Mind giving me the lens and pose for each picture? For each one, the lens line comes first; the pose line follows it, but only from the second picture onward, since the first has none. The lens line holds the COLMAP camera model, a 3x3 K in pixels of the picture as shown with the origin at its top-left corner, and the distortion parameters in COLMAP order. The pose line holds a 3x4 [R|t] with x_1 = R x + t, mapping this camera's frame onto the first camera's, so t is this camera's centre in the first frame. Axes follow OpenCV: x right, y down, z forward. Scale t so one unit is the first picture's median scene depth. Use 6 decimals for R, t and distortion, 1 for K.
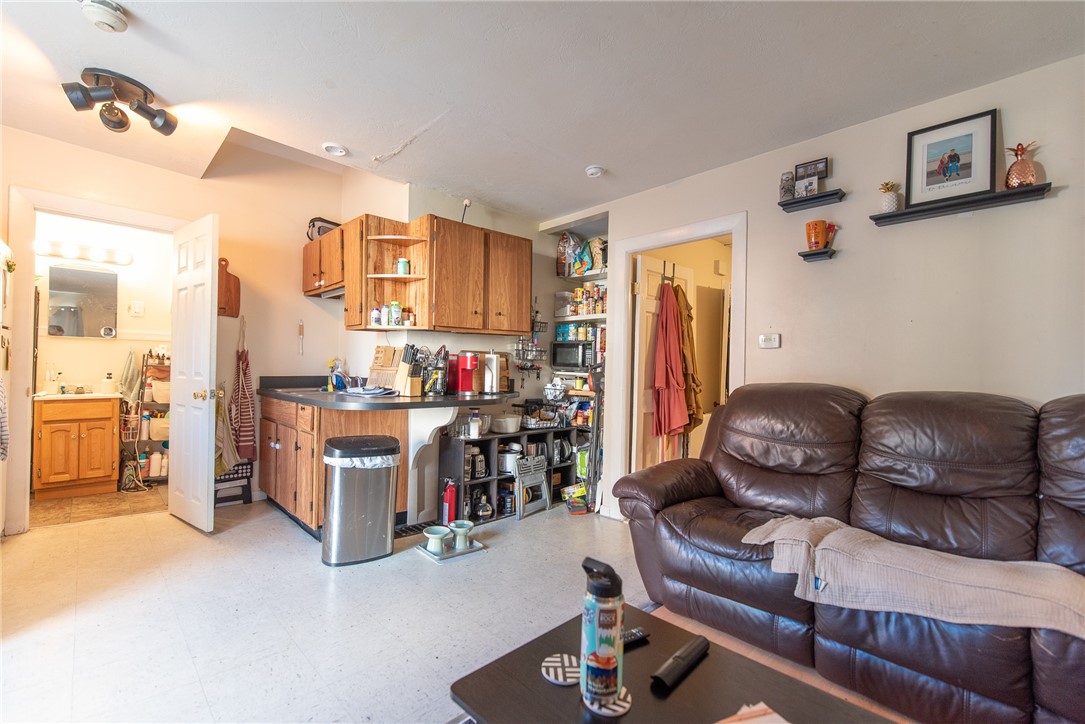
lens RADIAL K [[469.0, 0, 546.6], [0, 469.0, 362.7], [0, 0, 1]] dist [-0.002796, 0.000746]
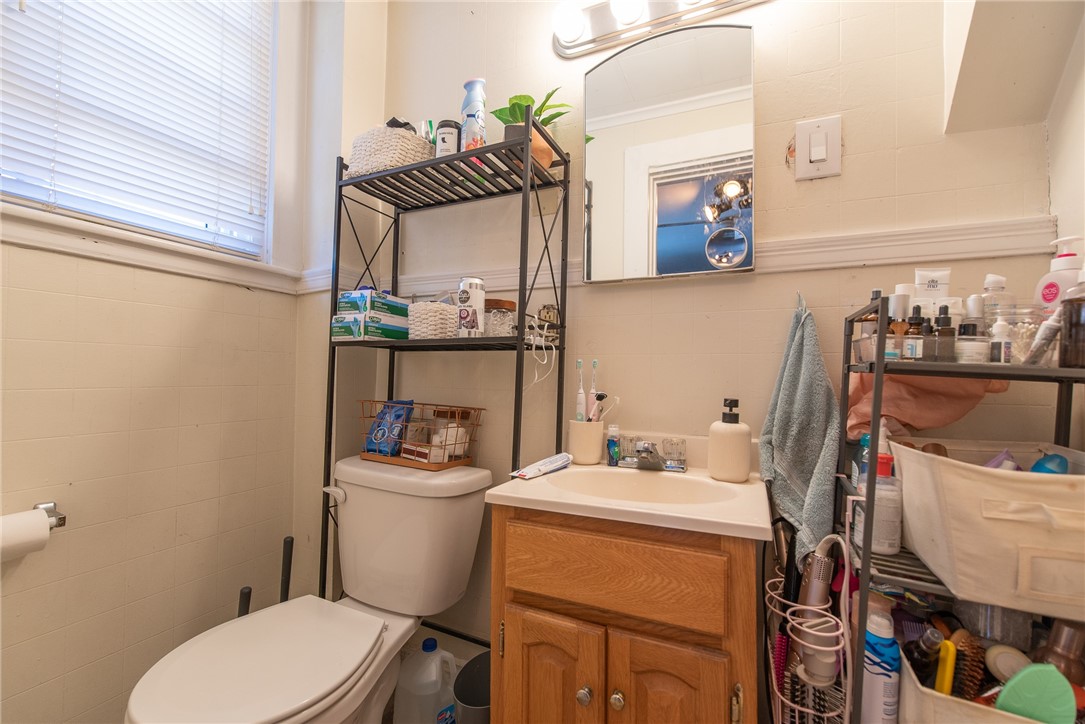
lens RADIAL K [[469.0, 0, 542.6], [0, 469.0, 364.0], [0, 0, 1]] dist [-0.002796, 0.000746]
pose [[0.337733, -0.028734, -0.940803, -0.843725], [0.005278, 0.999576, -0.028635, 0.010928], [0.941227, 0.004705, 0.337742, 0.947992]]
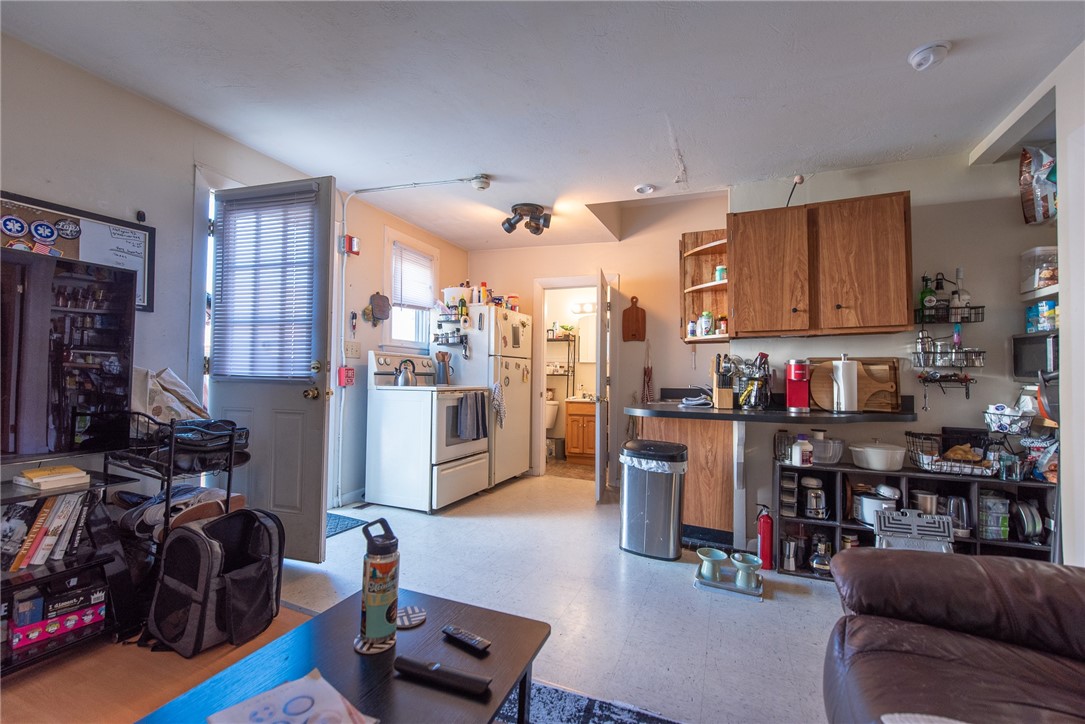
lens RADIAL K [[469.0, 0, 543.5], [0, 469.0, 363.4], [0, 0, 1]] dist [-0.002796, 0.000746]
pose [[0.393321, -0.041184, -0.918478, 0.416183], [0.002436, 0.999039, -0.043753, 0.019956], [0.919398, 0.014972, 0.393044, 0.274610]]
